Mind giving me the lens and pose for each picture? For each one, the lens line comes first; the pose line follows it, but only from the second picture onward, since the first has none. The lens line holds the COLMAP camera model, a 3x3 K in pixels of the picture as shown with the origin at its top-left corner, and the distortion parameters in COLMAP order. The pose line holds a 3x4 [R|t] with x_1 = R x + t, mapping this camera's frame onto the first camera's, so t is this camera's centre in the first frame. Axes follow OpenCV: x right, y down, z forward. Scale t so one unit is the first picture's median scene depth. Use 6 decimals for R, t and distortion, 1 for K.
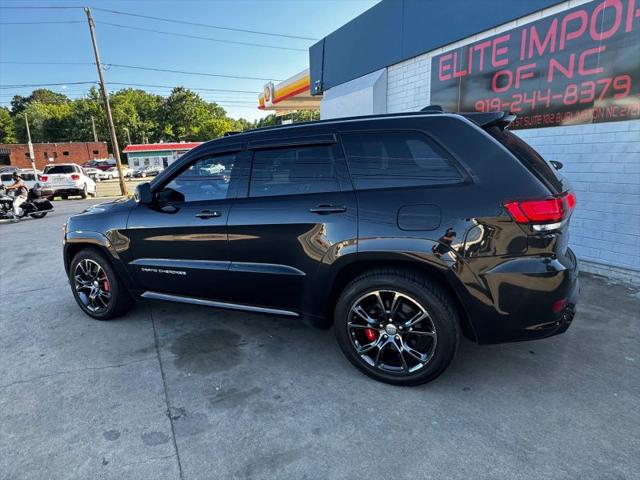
lens RADIAL K [[386.0, 0, 274.3], [0, 386.0, 241.2], [0, 0, 1]] dist [-0.003758, -0.000084]
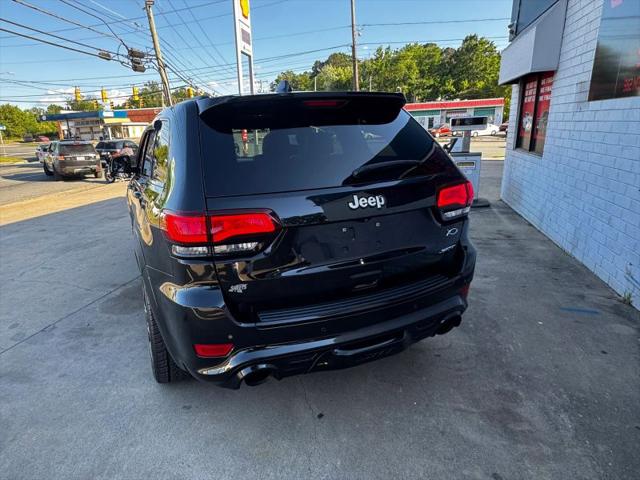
lens RADIAL K [[386.0, 0, 274.3], [0, 386.0, 241.2], [0, 0, 1]] dist [-0.003758, -0.000084]
pose [[0.775276, 0.192202, -0.601669, 0.392924], [-0.131277, 0.980808, 0.144162, -0.057483], [0.617830, -0.032781, 0.785628, 0.143975]]
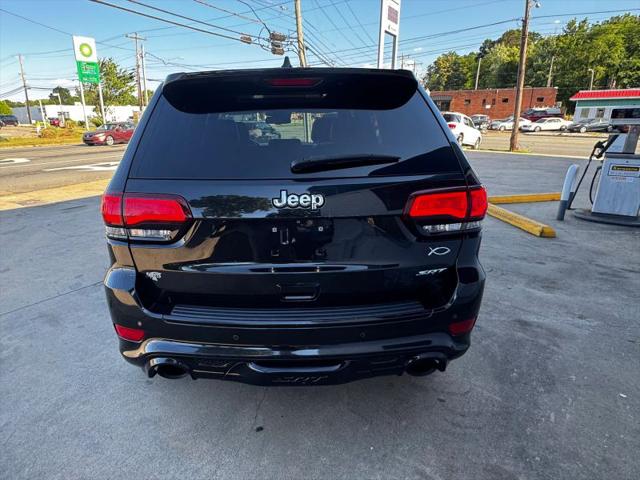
lens RADIAL K [[386.0, 0, 274.3], [0, 386.0, 241.2], [0, 0, 1]] dist [-0.003758, -0.000084]
pose [[0.502660, 0.306589, -0.808292, 0.452361], [-0.200439, 0.950853, 0.236015, -0.079484], [0.840926, 0.043378, 0.539408, 0.252948]]
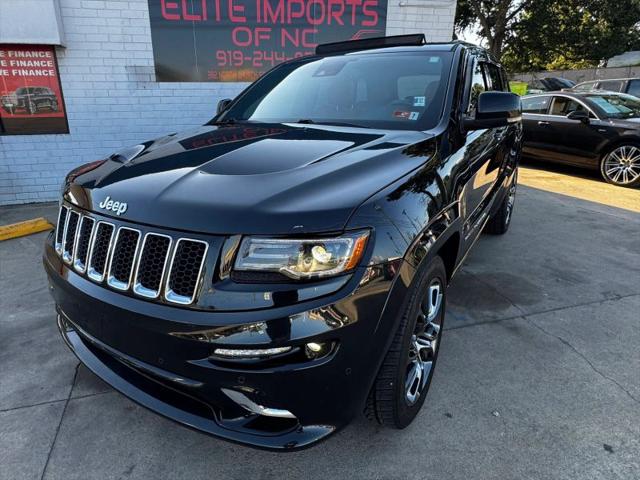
lens RADIAL K [[386.0, 0, 274.3], [0, 386.0, 241.2], [0, 0, 1]] dist [-0.003758, -0.000084]
pose [[0.116635, -0.277459, 0.953631, -0.484206], [0.225800, 0.942448, 0.246588, -0.073010], [-0.967166, 0.186569, 0.172572, 0.595315]]
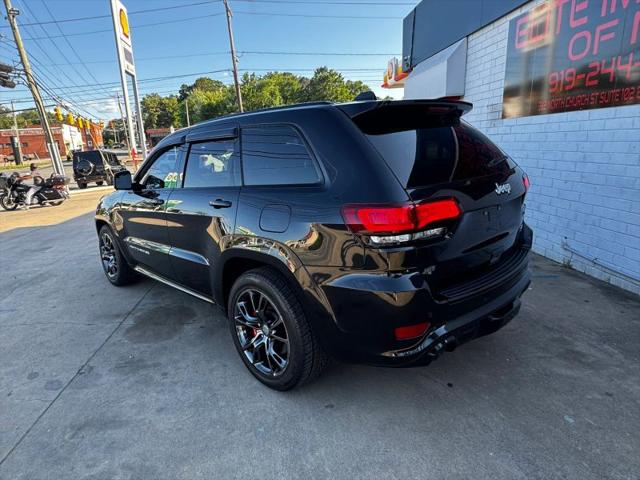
lens RADIAL K [[386.0, 0, 274.3], [0, 386.0, 241.2], [0, 0, 1]] dist [-0.003758, -0.000084]
pose [[0.936571, 0.084201, -0.340214, 0.226209], [-0.067867, 0.995910, 0.059650, -0.019887], [0.343845, -0.032777, 0.938454, 0.033769]]
